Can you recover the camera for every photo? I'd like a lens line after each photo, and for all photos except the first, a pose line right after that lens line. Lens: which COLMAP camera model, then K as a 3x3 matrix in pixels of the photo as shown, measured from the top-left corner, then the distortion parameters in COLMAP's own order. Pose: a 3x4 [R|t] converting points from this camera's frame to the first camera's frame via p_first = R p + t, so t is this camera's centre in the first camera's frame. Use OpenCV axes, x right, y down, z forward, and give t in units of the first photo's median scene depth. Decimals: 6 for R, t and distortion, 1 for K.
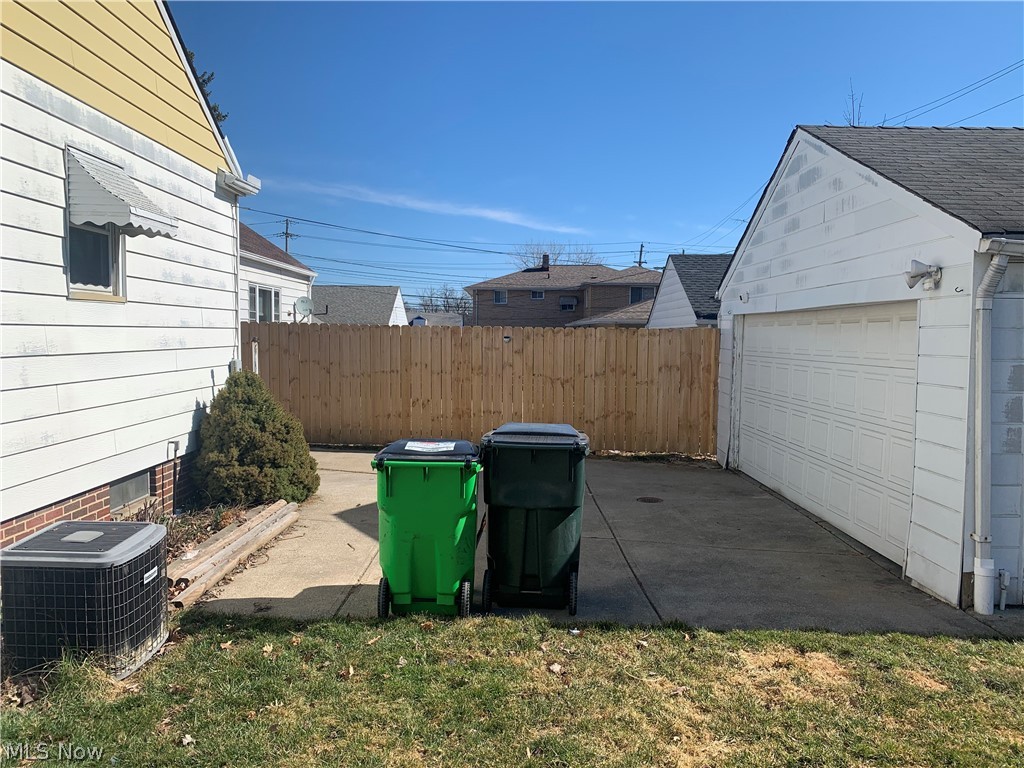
lens RADIAL K [[788.4, 0, 510.9], [0, 788.4, 380.5], [0, 0, 1]] dist [0.012660, -0.010697]
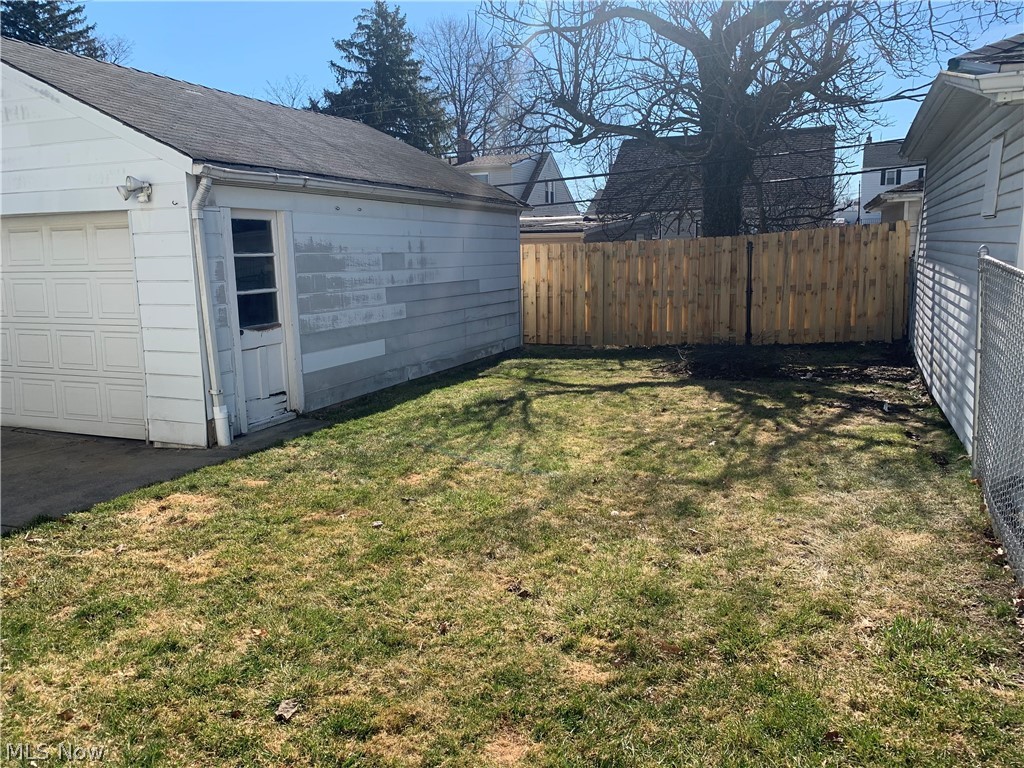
lens RADIAL K [[788.4, 0, 505.7], [0, 788.4, 384.6], [0, 0, 1]] dist [0.012660, -0.010697]
pose [[0.371541, -0.169649, 0.912785, -0.451829], [0.076224, 0.985418, 0.152122, 0.020182], [-0.925282, 0.013057, 0.379054, 0.034313]]
